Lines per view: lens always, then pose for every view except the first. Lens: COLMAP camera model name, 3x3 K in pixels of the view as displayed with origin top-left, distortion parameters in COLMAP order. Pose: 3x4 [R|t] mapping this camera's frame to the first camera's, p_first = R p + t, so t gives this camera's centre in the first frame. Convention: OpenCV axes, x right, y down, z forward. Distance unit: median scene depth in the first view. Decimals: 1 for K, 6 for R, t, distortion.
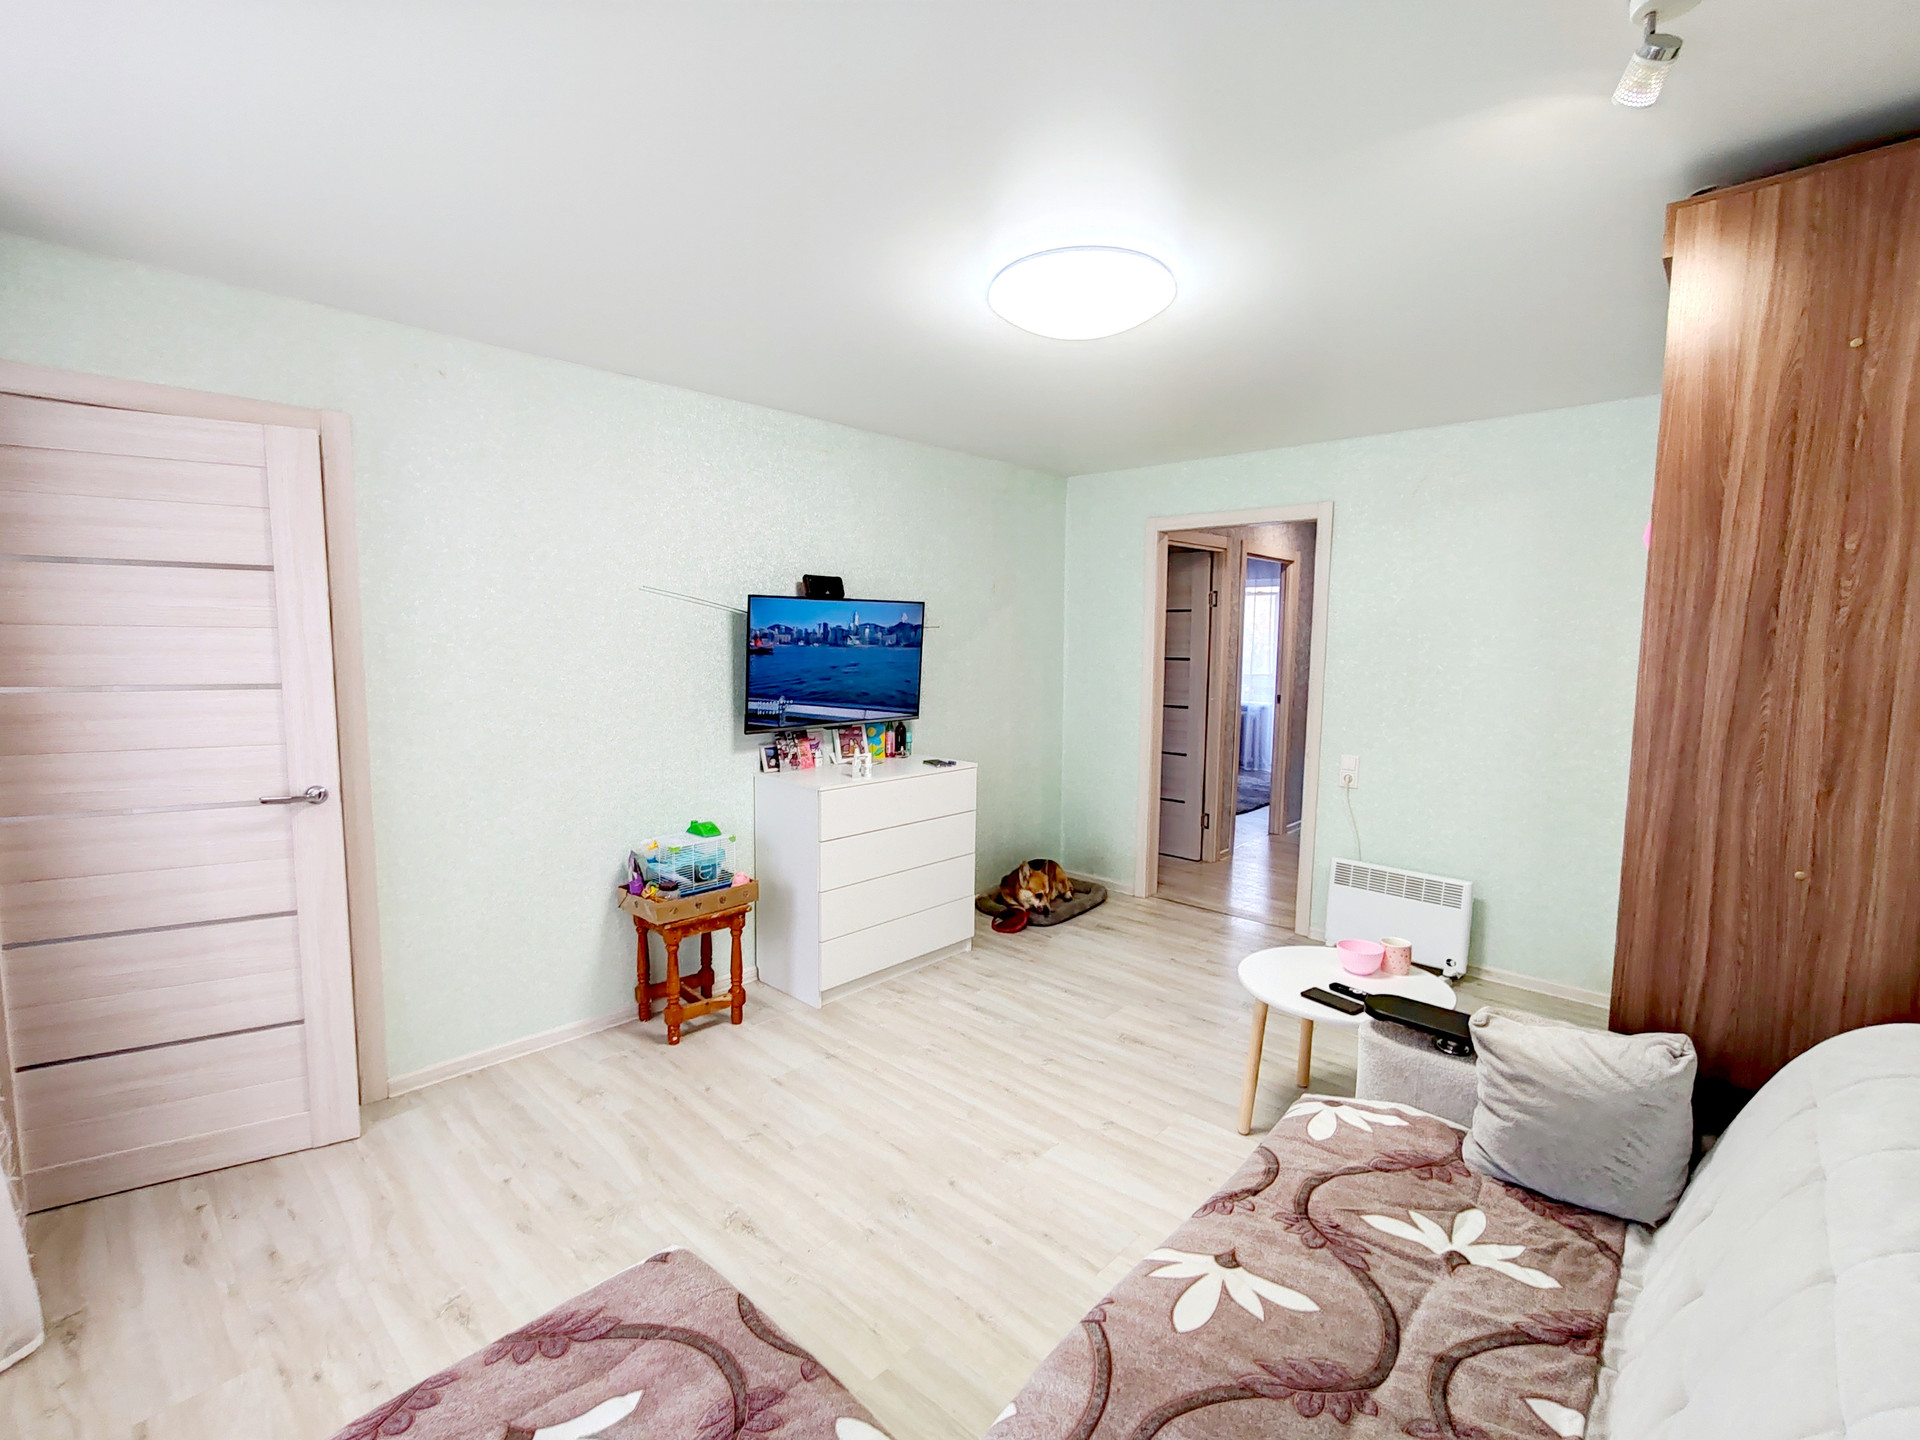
lens RADIAL K [[870.3, 0, 960.0], [0, 870.3, 720.0], [0, 0, 1]] dist [-0.004065, 0.000355]
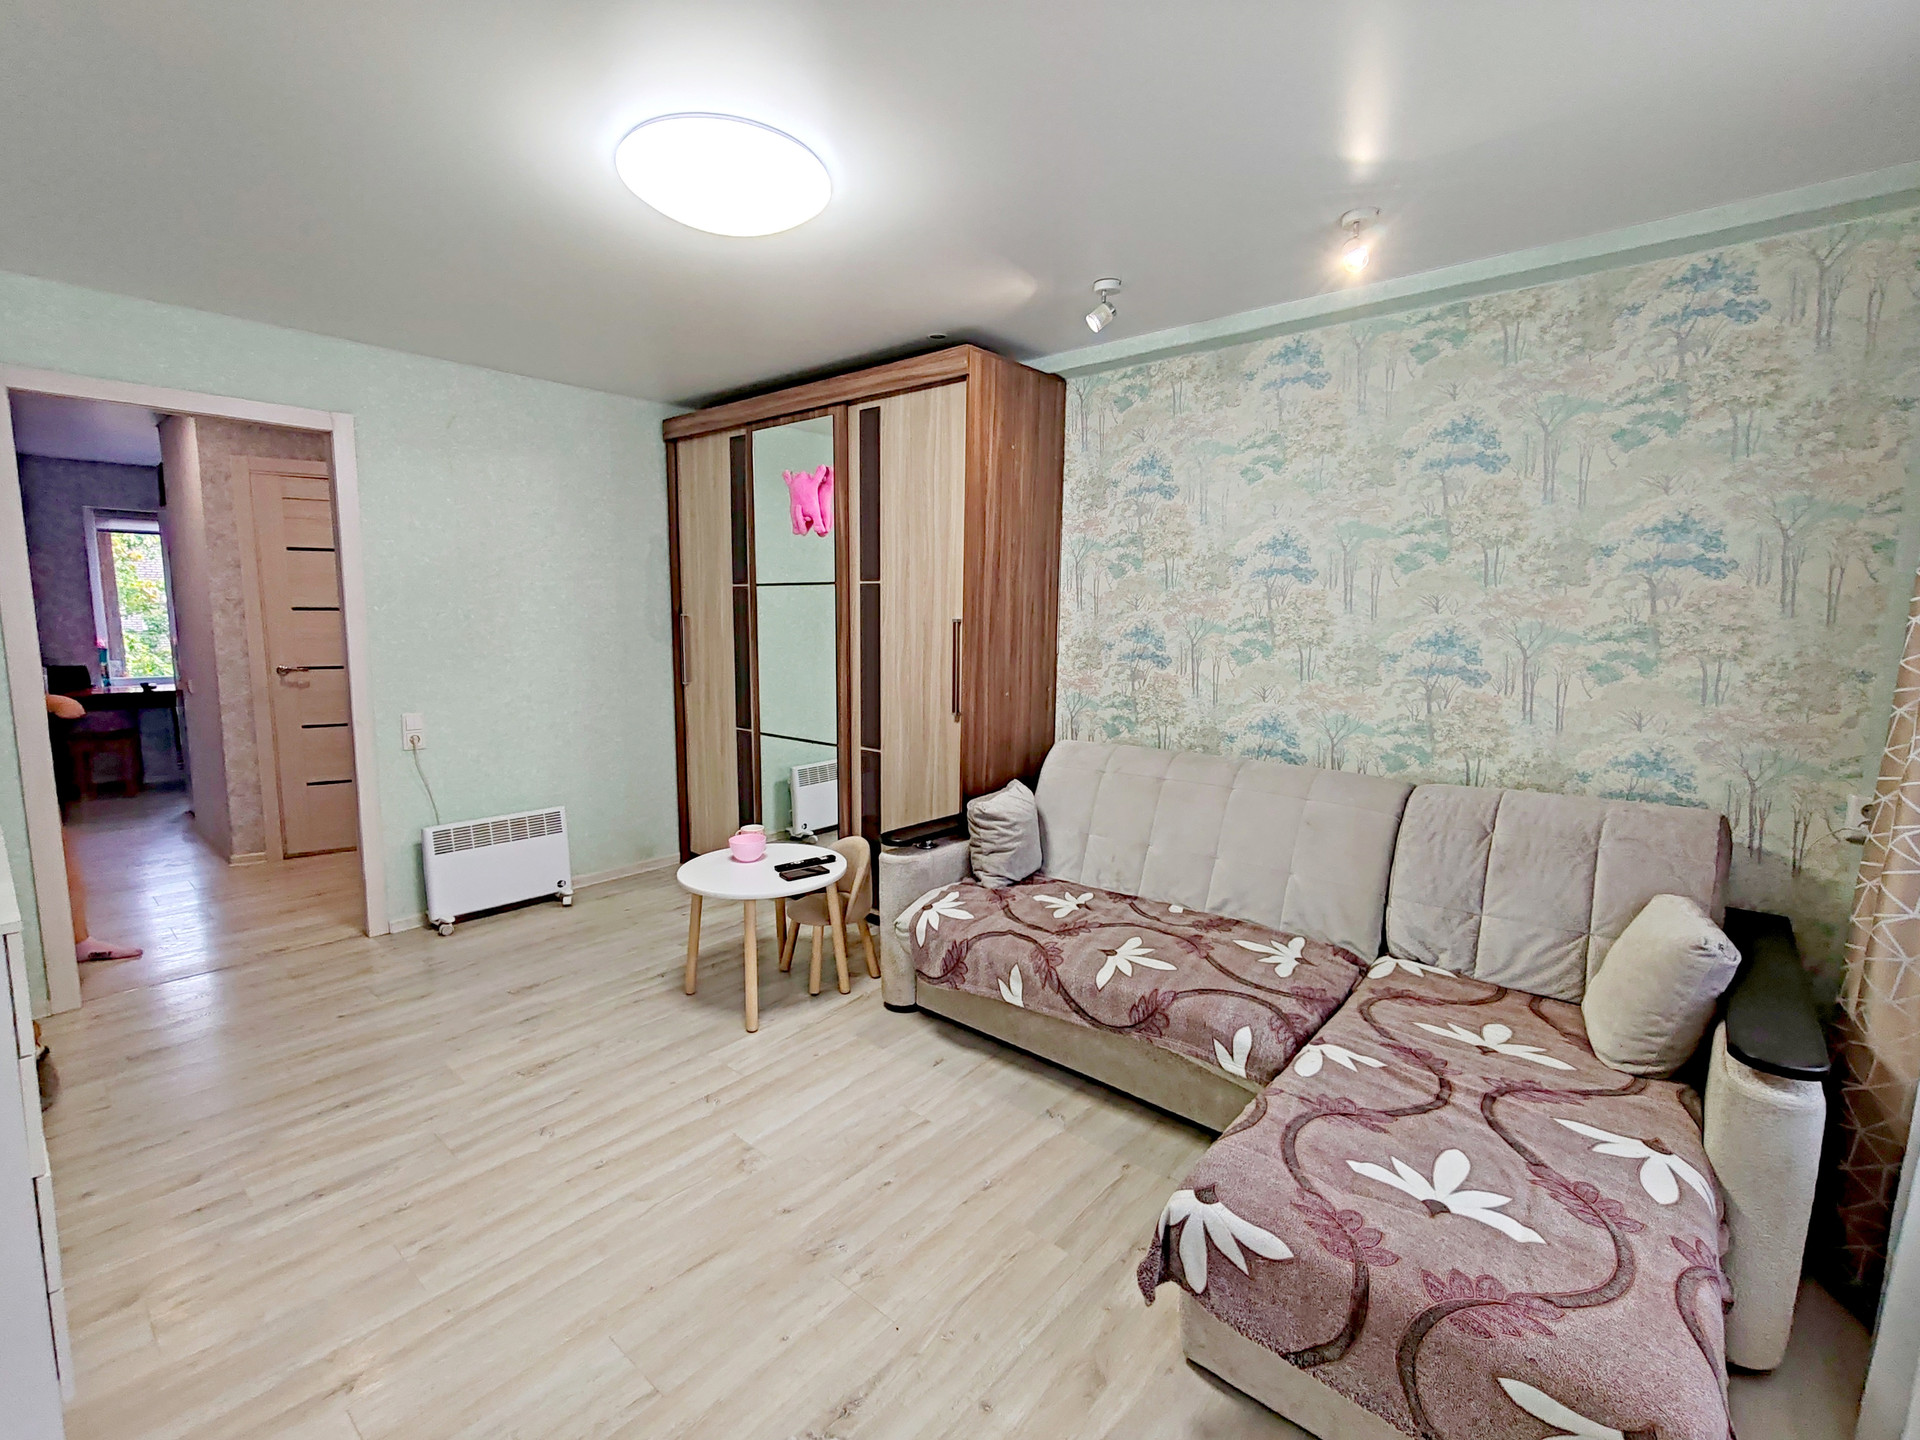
lens RADIAL K [[870.3, 0, 960.0], [0, 870.3, 720.0], [0, 0, 1]] dist [-0.004065, 0.000355]
pose [[-0.036989, -0.137781, 0.989772, -0.610455], [0.090272, 0.985940, 0.140621, -0.036544], [-0.995230, 0.094550, -0.024031, 0.619099]]
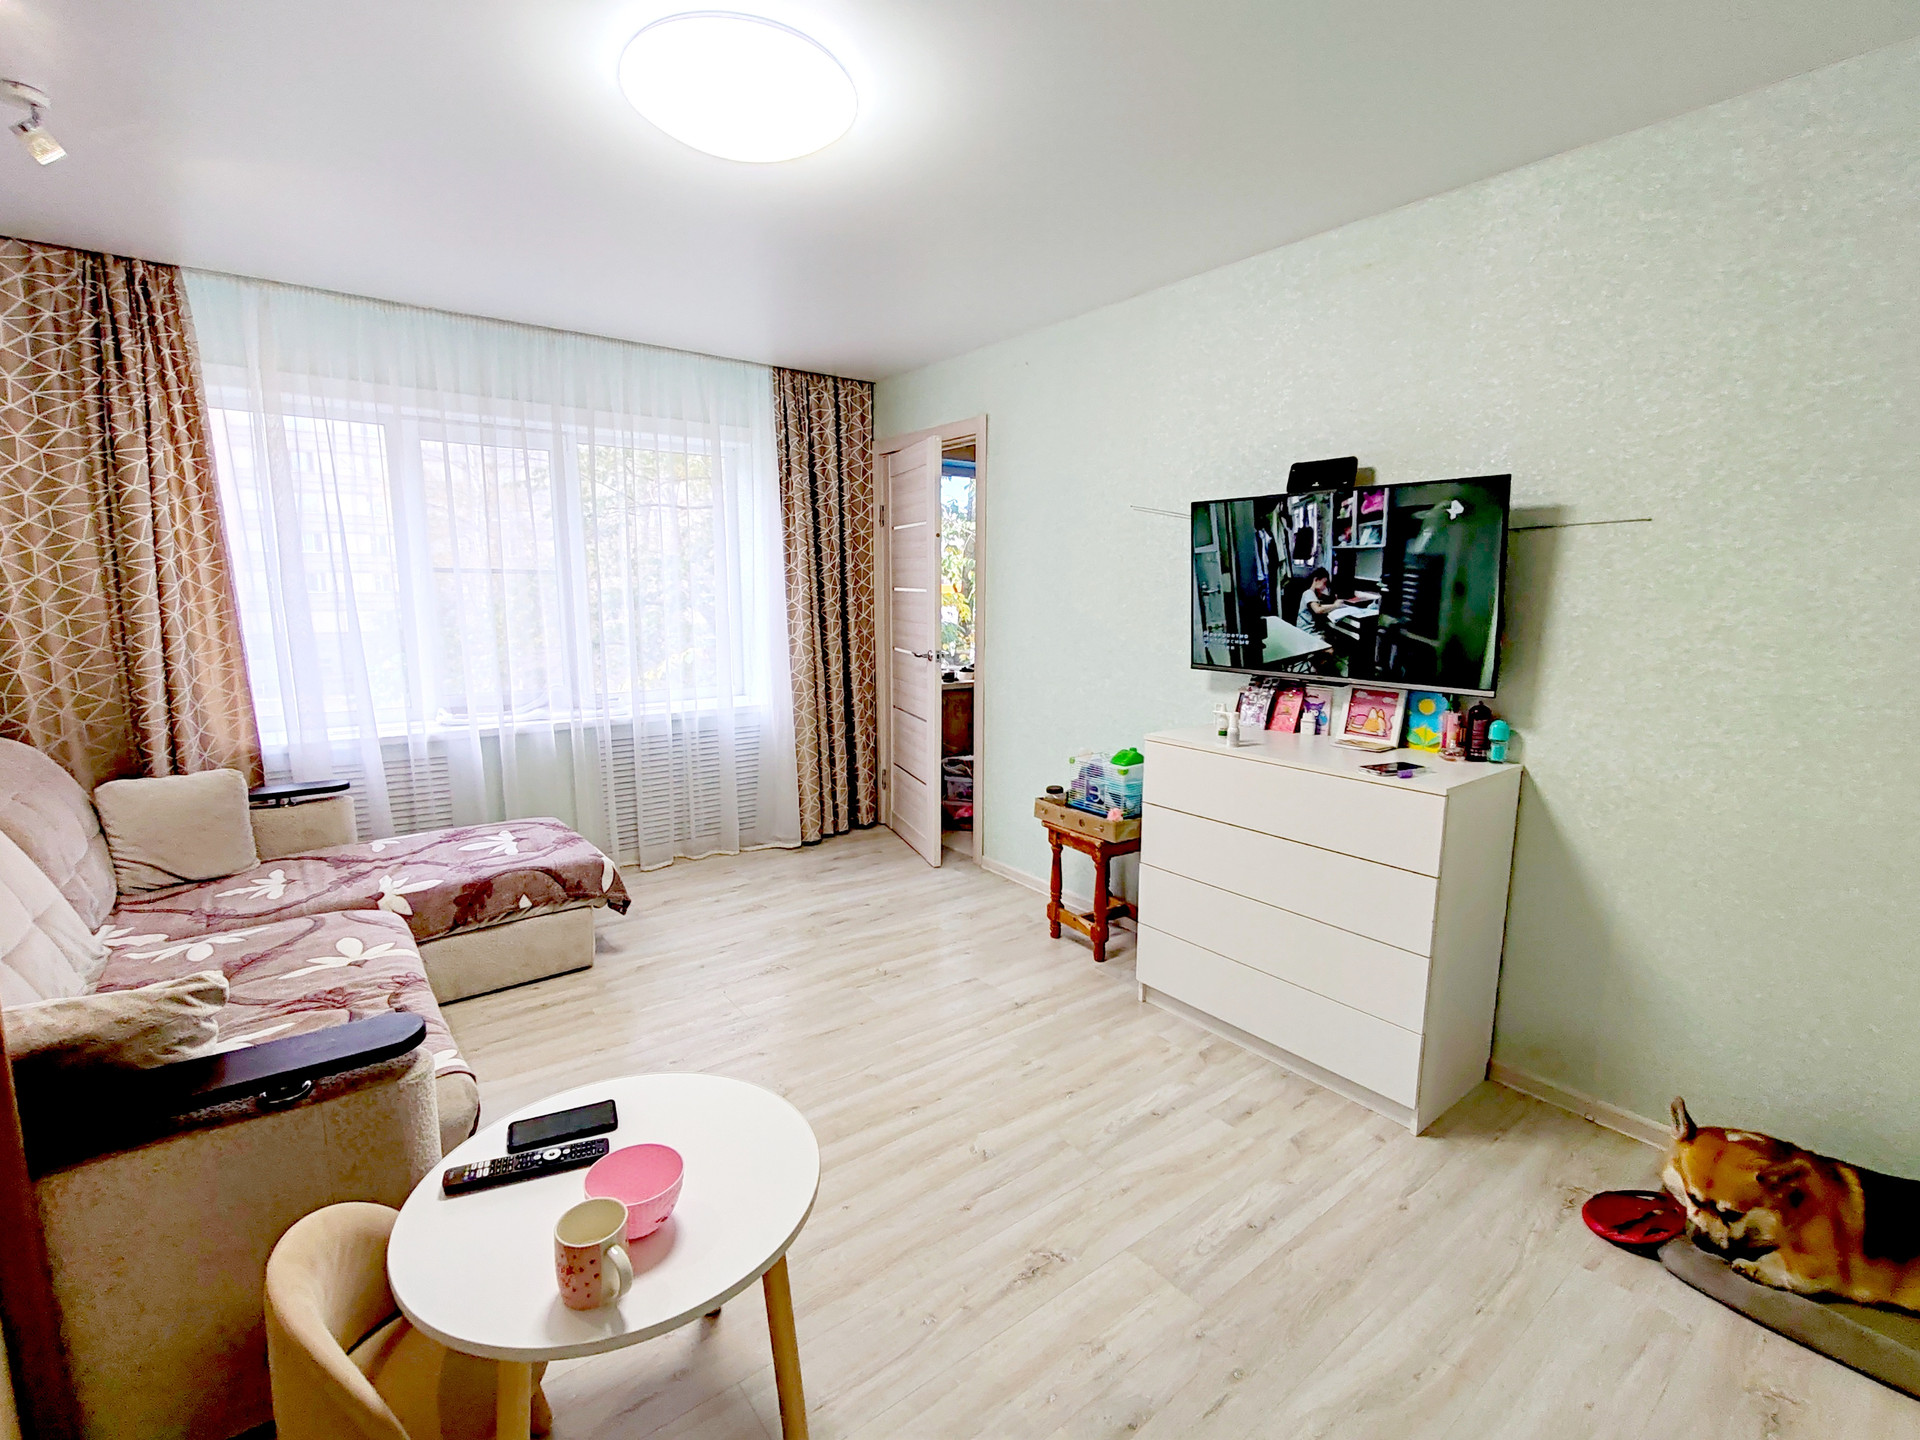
lens RADIAL K [[870.3, 0, 960.0], [0, 870.3, 720.0], [0, 0, 1]] dist [-0.004065, 0.000355]
pose [[-0.162094, 0.144125, -0.976193, 0.723227], [-0.105375, 0.981091, 0.162345, -0.055453], [0.981133, 0.129182, -0.143842, 1.031514]]
